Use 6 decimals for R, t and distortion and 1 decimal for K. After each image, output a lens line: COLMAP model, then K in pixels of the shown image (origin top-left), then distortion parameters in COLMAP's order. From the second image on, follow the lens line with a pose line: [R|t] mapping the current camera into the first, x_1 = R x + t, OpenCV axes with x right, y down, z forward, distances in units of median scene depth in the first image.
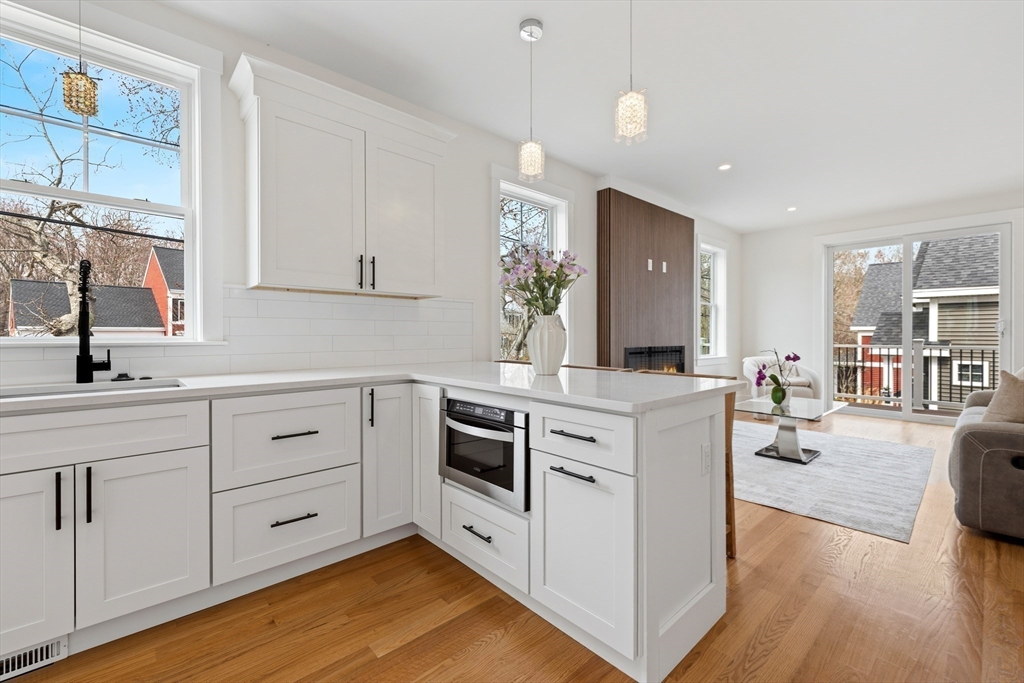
lens RADIAL K [[433.2, 0, 511.7], [0, 433.2, 338.1], [0, 0, 1]] dist [-0.000229, -0.000230]
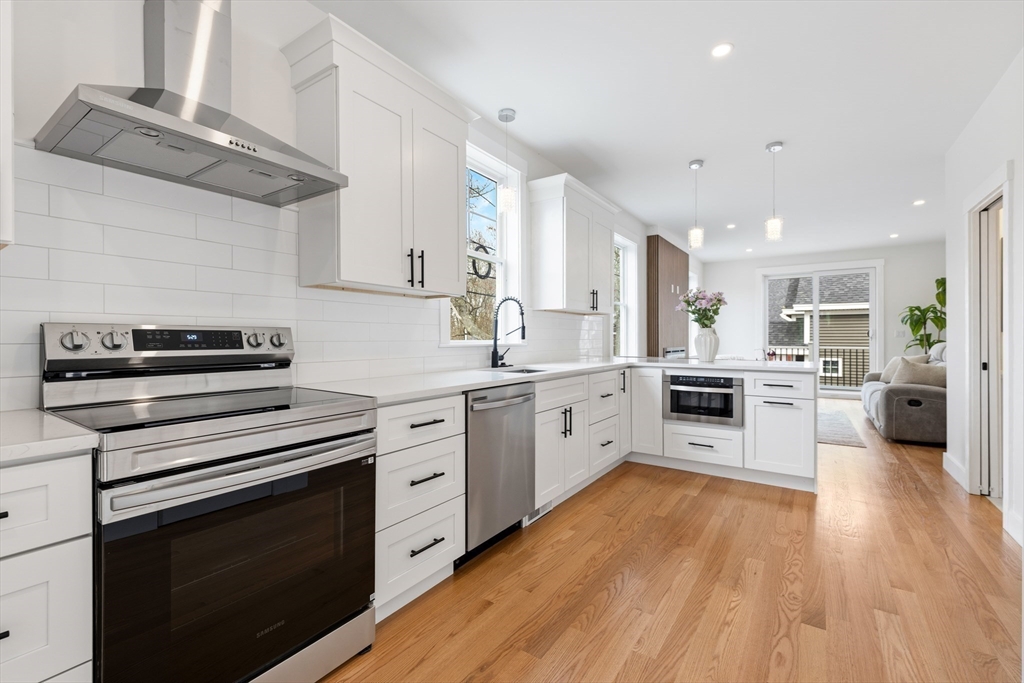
lens RADIAL K [[442.6, 0, 512.0], [0, 442.6, 341.5], [0, 0, 1]] dist [-0.000324, -0.000185]
pose [[0.972857, -0.001026, 0.231405, -0.610551], [0.001152, 0.999999, -0.000410, 0.000851], [-0.231405, 0.000665, 0.972857, -0.313697]]
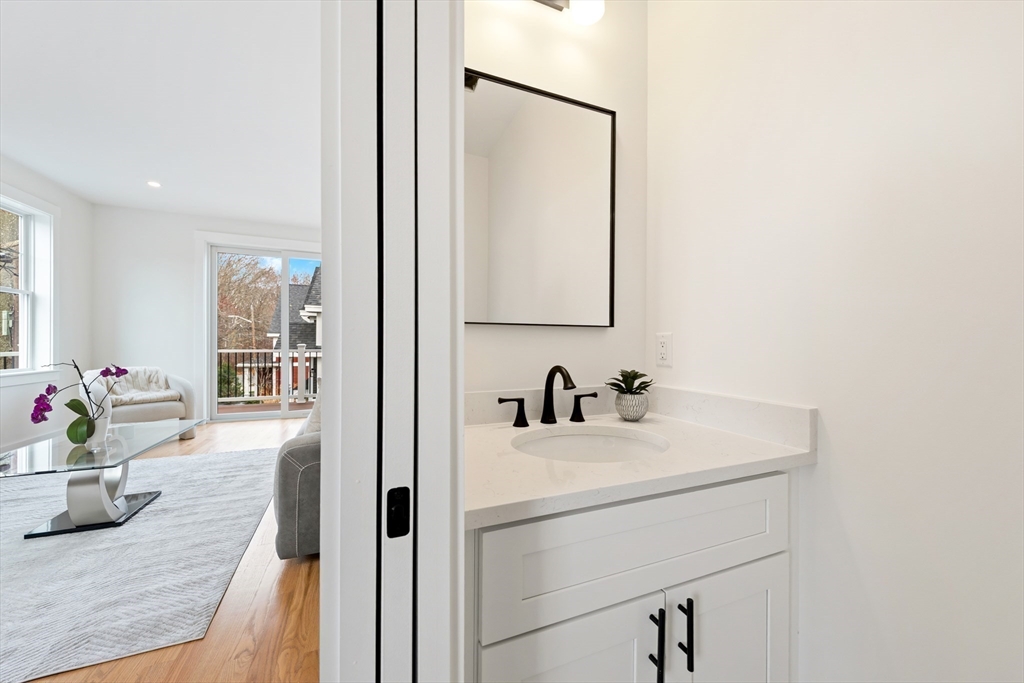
lens RADIAL K [[370.7, 0, 512.0], [0, 370.7, 341.5], [0, 0, 1]] dist [-0.000290, -0.000062]
pose [[0.334816, 0.005930, 0.942265, 0.299649], [-0.002318, 0.999982, -0.005469, -0.002133], [-0.942281, -0.000353, 0.334824, 0.190864]]
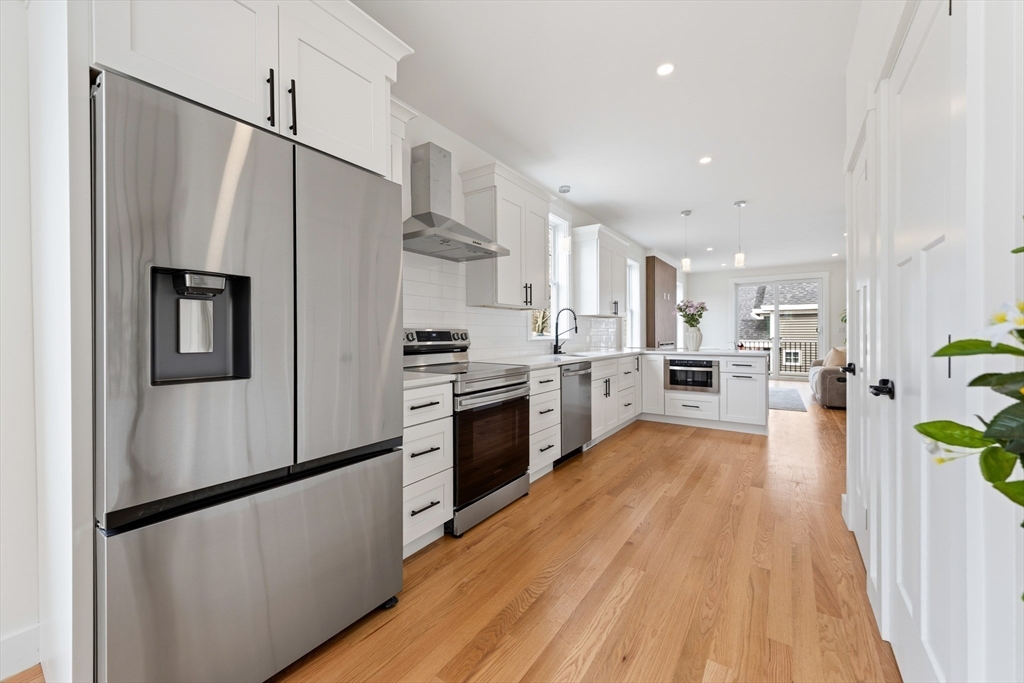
lens RADIAL K [[397.6, 0, 509.2], [0, 397.6, 338.7], [0, 0, 1]] dist [-0.000334, -0.000066]
pose [[0.973834, -0.005312, 0.227198, -0.828604], [0.004711, 0.999984, 0.003186, 0.001509], [-0.227211, -0.002032, 0.973843, -0.564949]]
